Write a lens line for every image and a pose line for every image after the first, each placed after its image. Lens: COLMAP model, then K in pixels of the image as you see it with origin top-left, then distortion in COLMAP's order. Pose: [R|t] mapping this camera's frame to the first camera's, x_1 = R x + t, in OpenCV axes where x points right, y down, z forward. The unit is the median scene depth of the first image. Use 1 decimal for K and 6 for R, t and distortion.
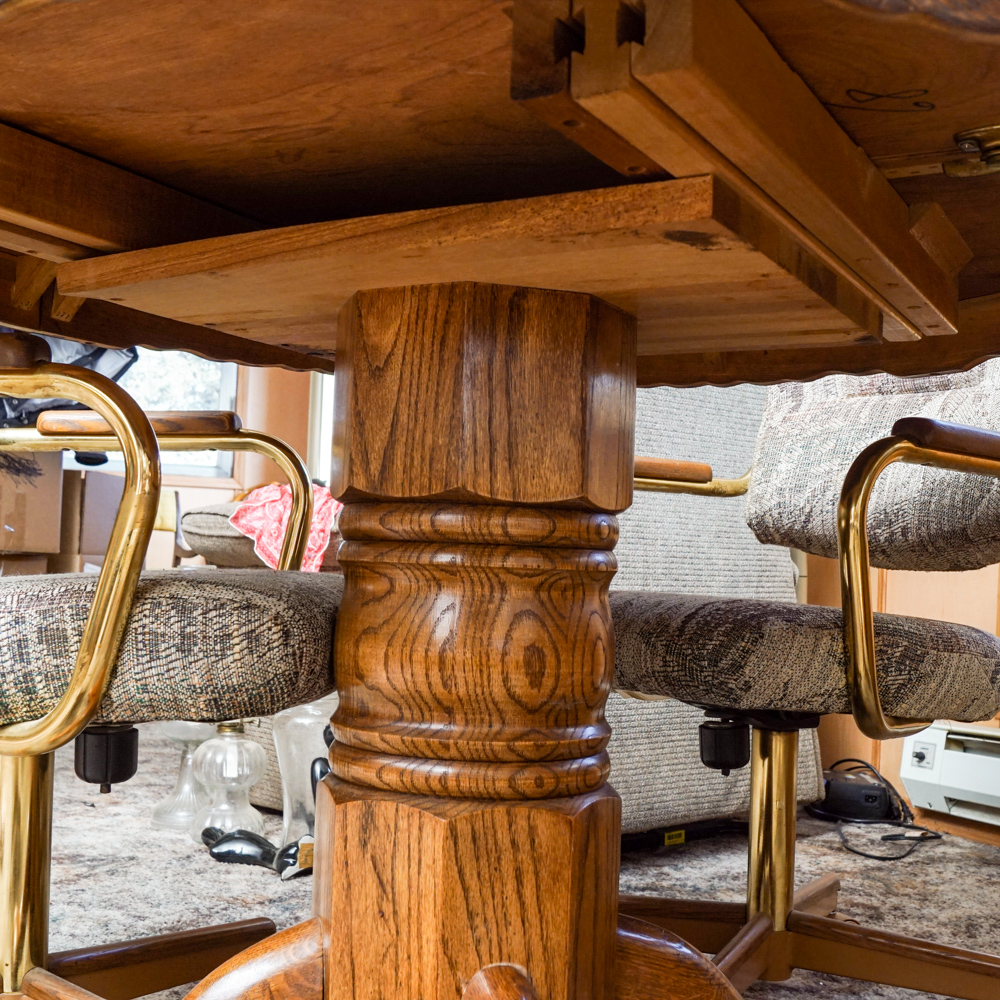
lens RADIAL K [[1294.8, 0, 497.9], [0, 1294.8, 498.8], [0, 0, 1]] dist [-0.083878, 0.000000]
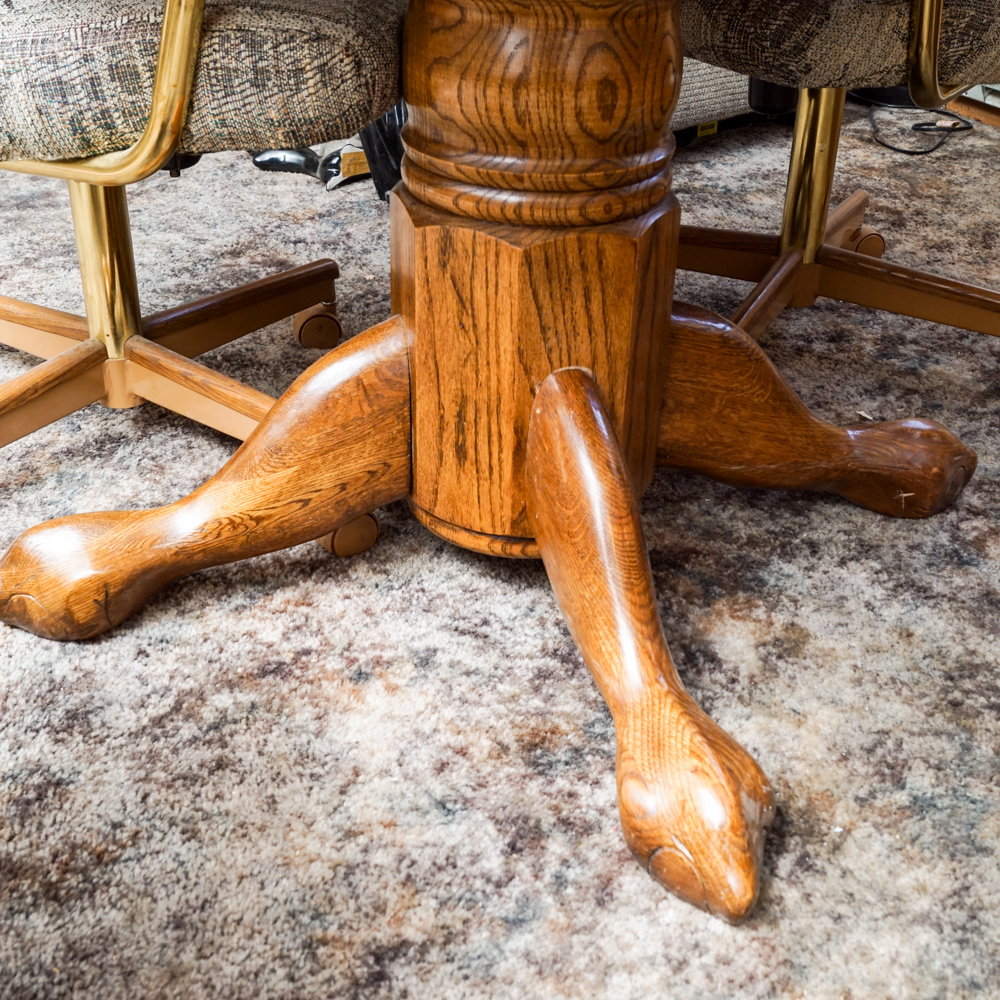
lens RADIAL K [[1294.8, 0, 502.4], [0, 1294.8, 533.1], [0, 0, 1]] dist [-0.083878, 0.000000]
pose [[0.999922, -0.004869, -0.011512, -0.042343], [0.010553, 0.822417, 0.568787, -0.158122], [0.006698, -0.568864, 0.822404, -0.019420]]
